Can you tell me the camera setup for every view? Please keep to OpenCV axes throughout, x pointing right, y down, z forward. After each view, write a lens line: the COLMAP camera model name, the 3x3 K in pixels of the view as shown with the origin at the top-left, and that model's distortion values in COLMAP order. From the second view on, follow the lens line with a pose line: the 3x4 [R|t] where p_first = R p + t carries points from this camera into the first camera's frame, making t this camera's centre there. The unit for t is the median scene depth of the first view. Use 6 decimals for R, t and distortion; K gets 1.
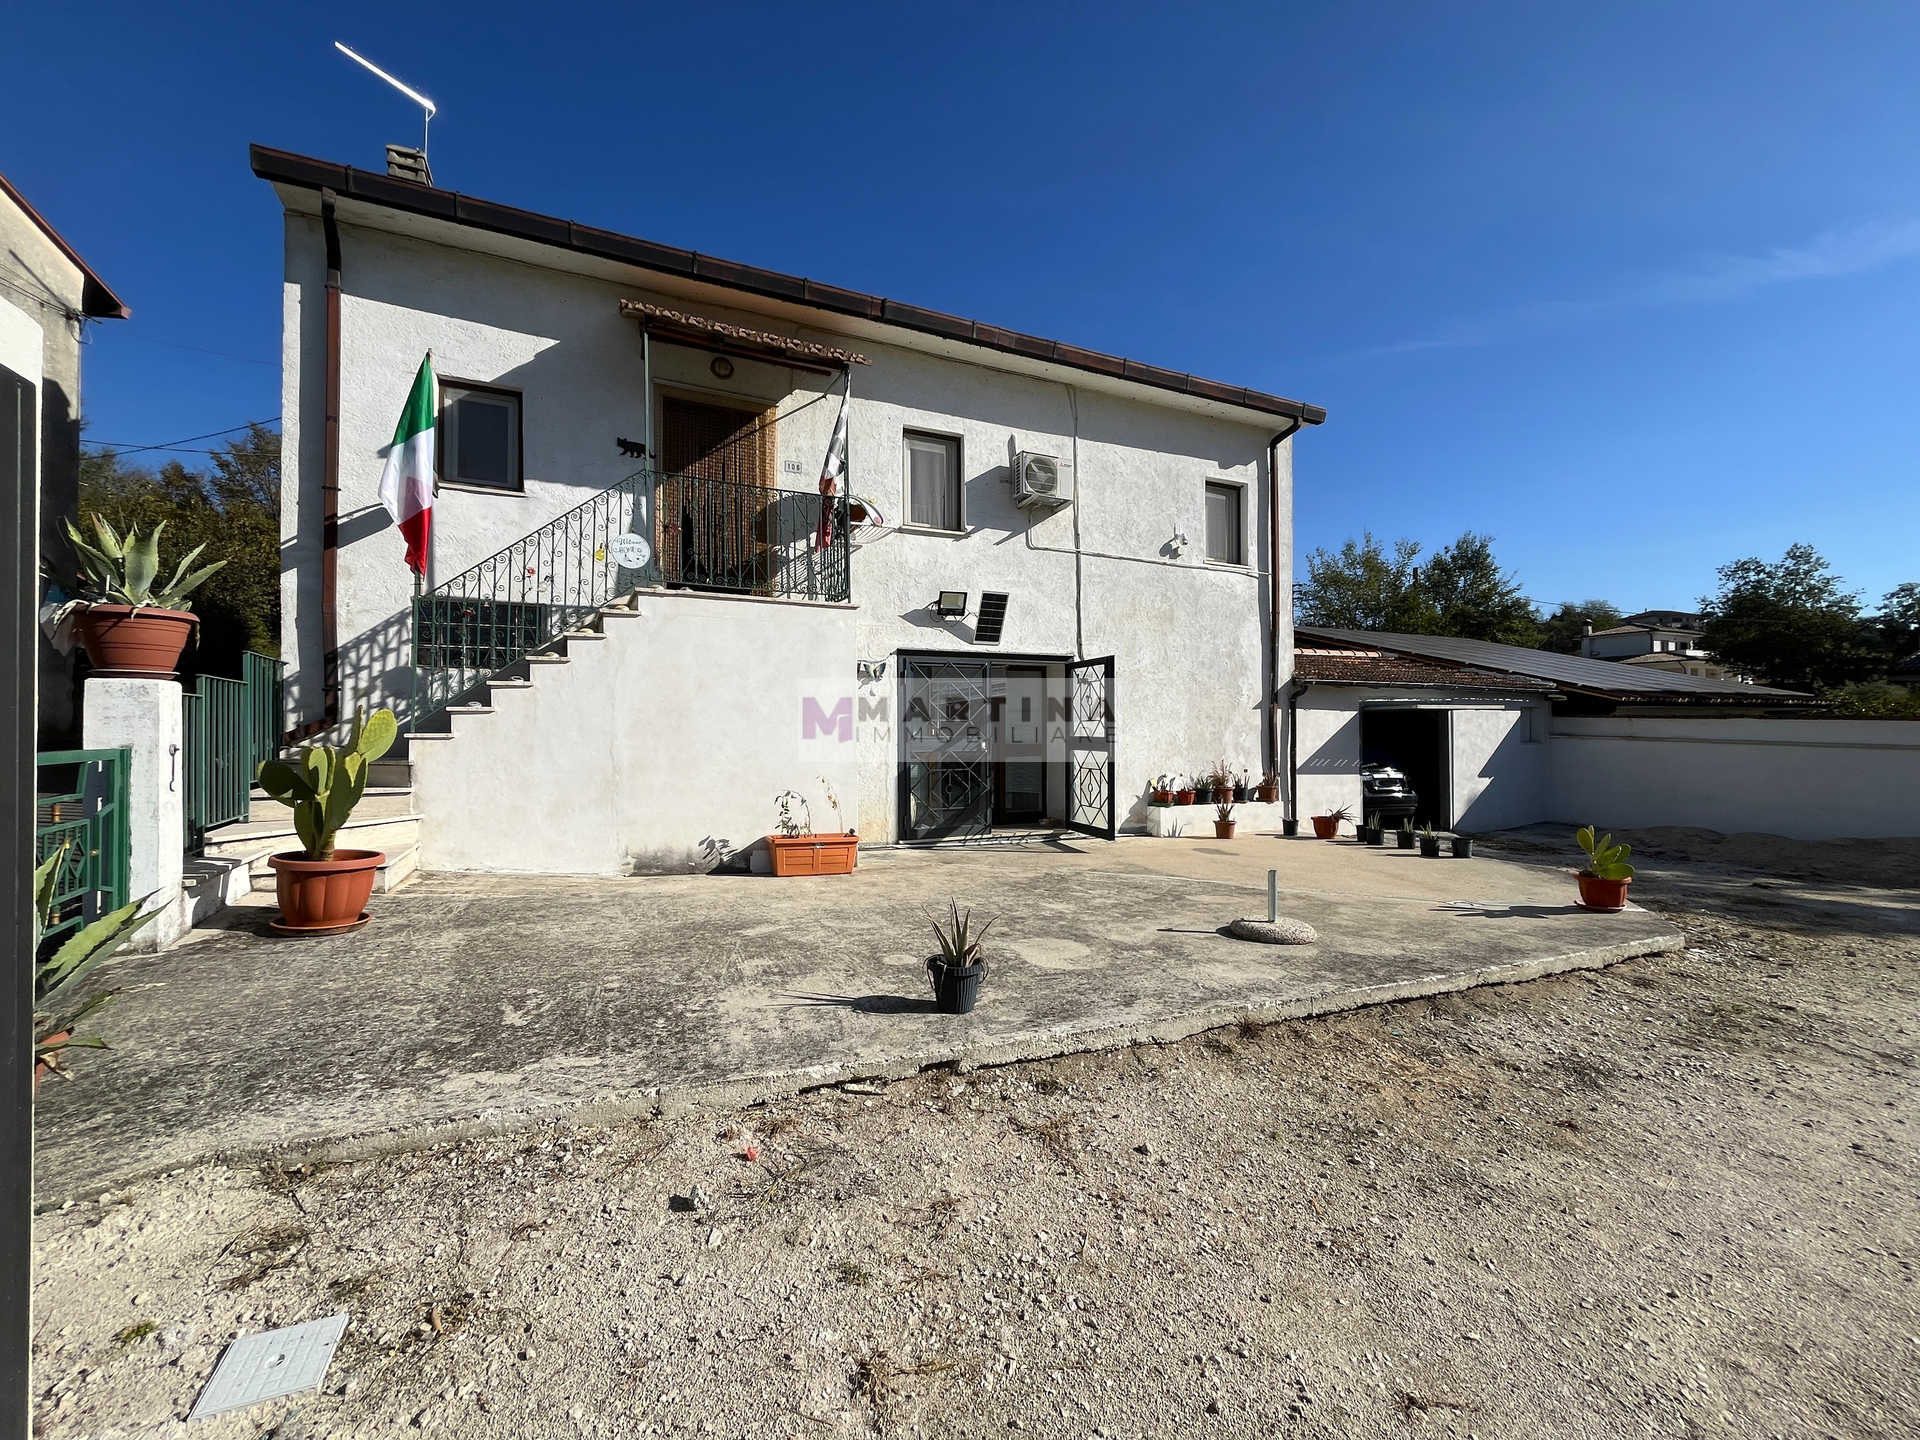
lens RADIAL K [[774.6, 0, 958.5], [0, 774.6, 721.3], [0, 0, 1]] dist [-0.001401, -0.000515]
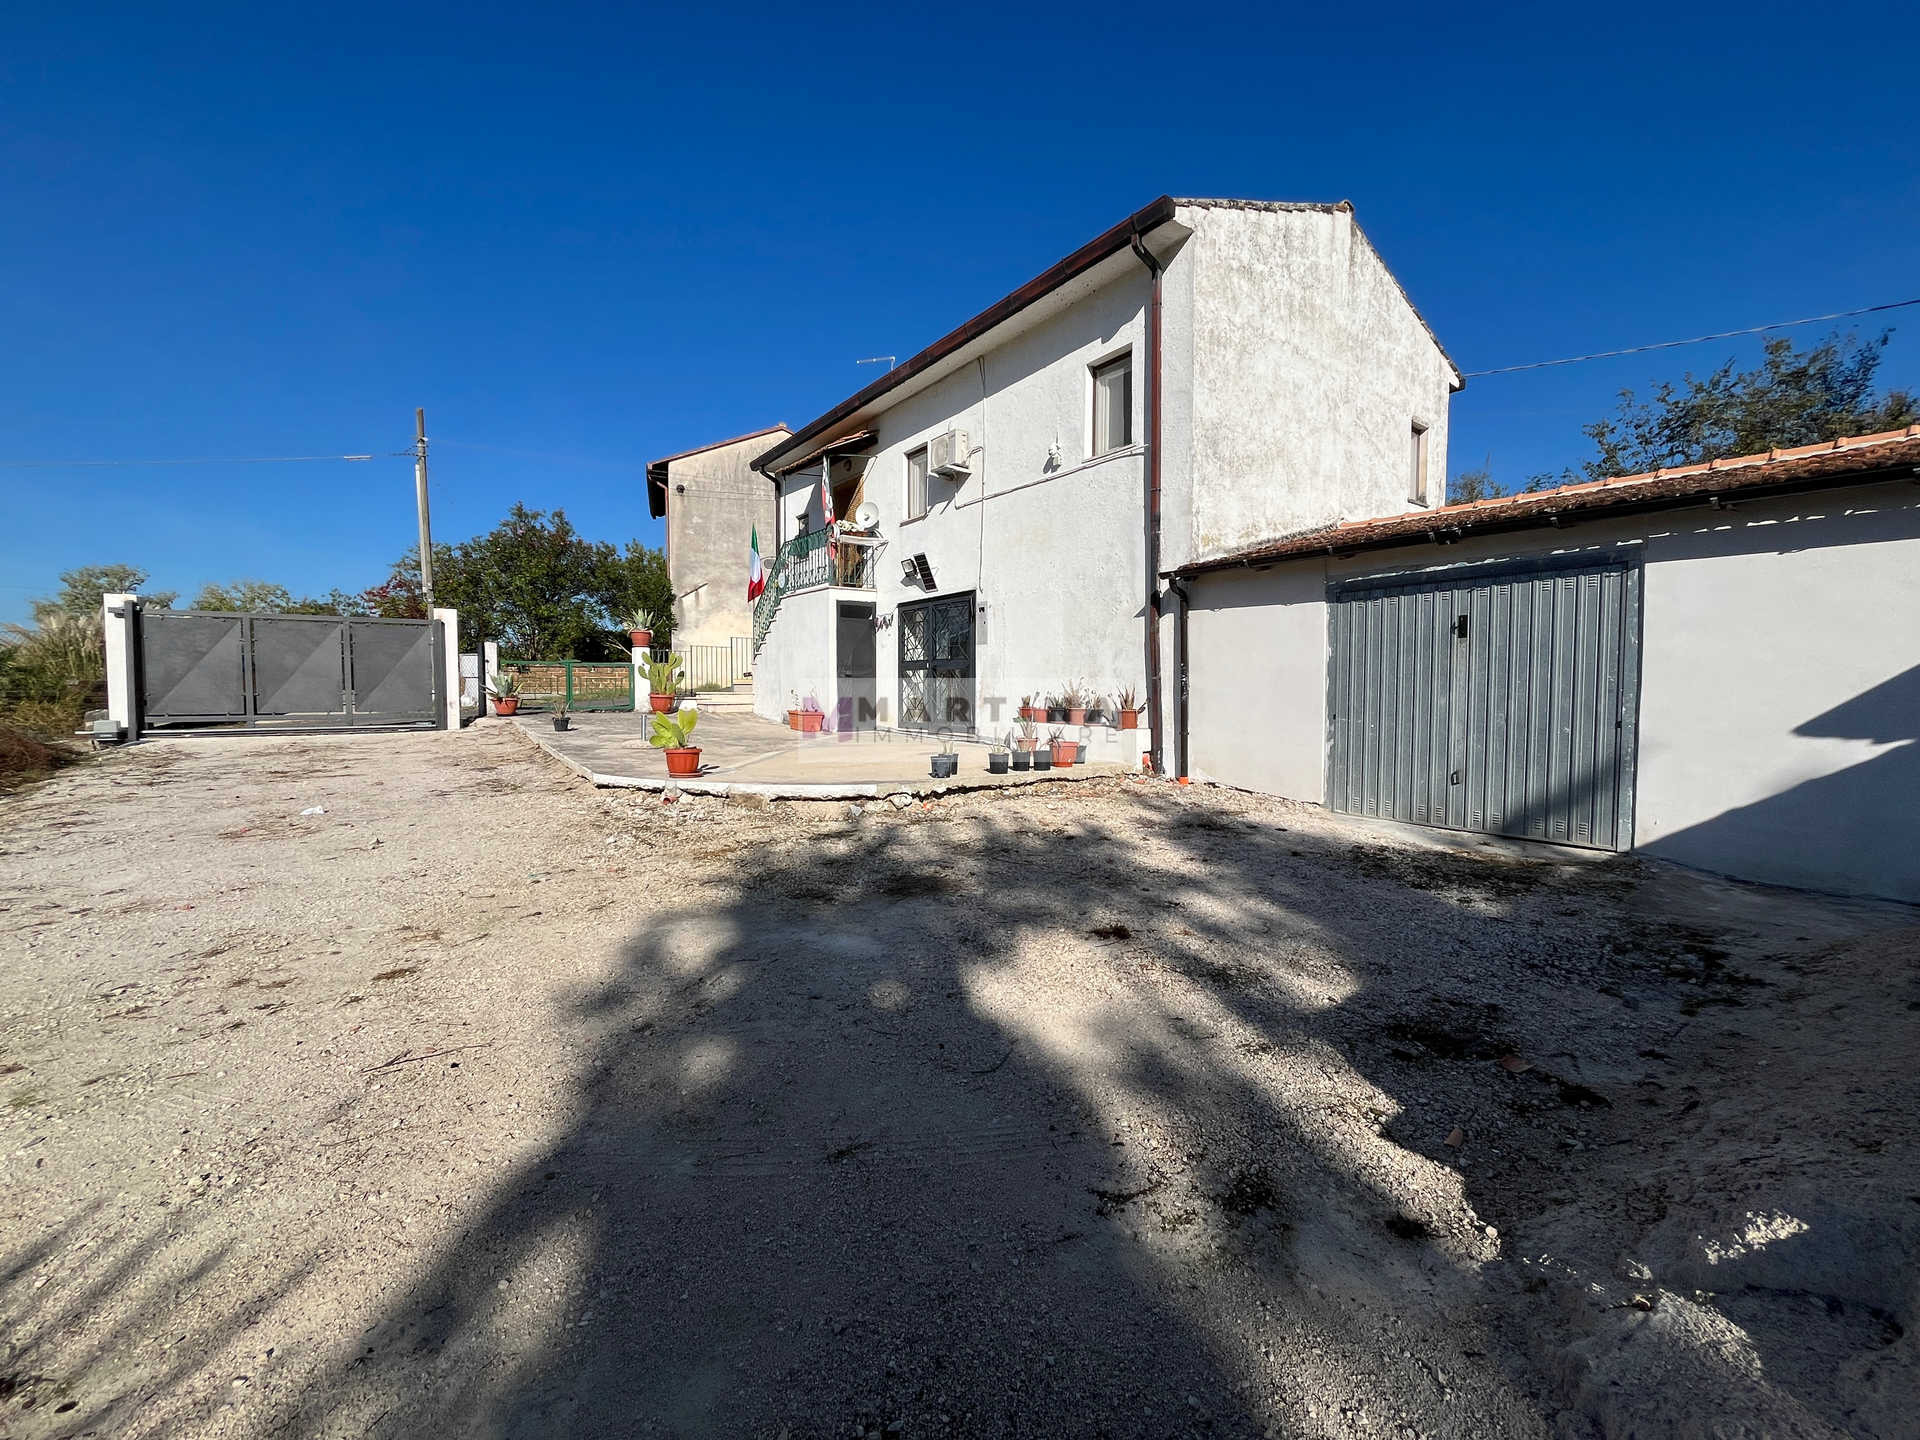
lens RADIAL K [[774.6, 0, 958.5], [0, 774.6, 721.3], [0, 0, 1]] dist [-0.001401, -0.000515]
pose [[0.181636, 0.043698, -0.982394, 1.413752], [0.004990, 0.998958, 0.045357, 0.068614], [0.983353, -0.013141, 0.181229, 0.806017]]
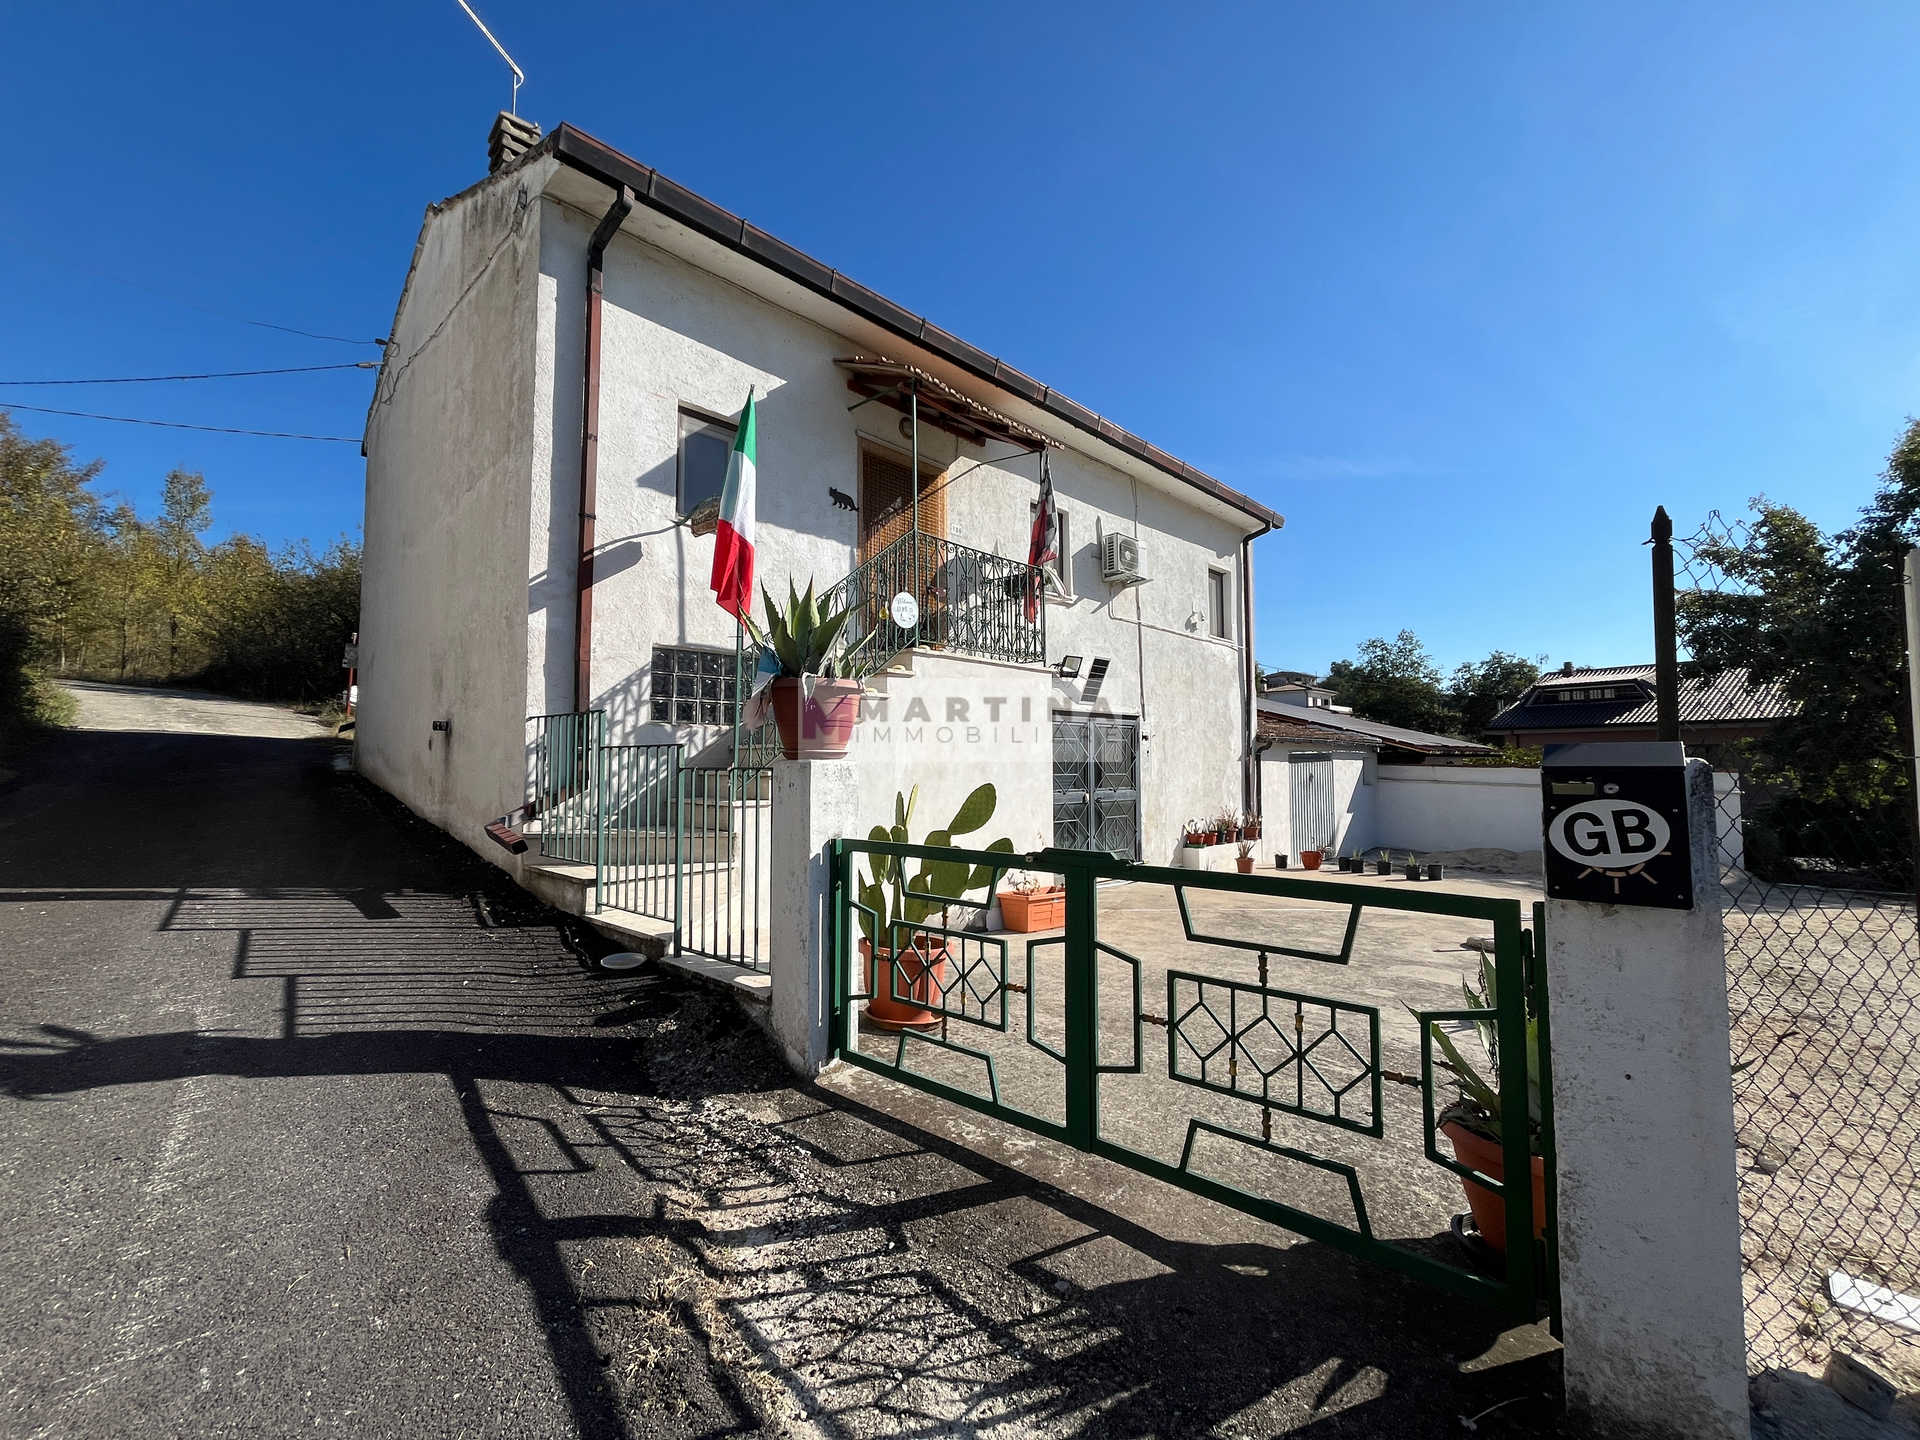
lens RADIAL K [[774.6, 0, 958.5], [0, 774.6, 721.3], [0, 0, 1]] dist [-0.001401, -0.000515]
pose [[0.940551, 0.021855, 0.338950, -0.512545], [-0.006903, 0.998952, -0.045256, -0.024422], [-0.339583, 0.040226, 0.939715, 0.035940]]
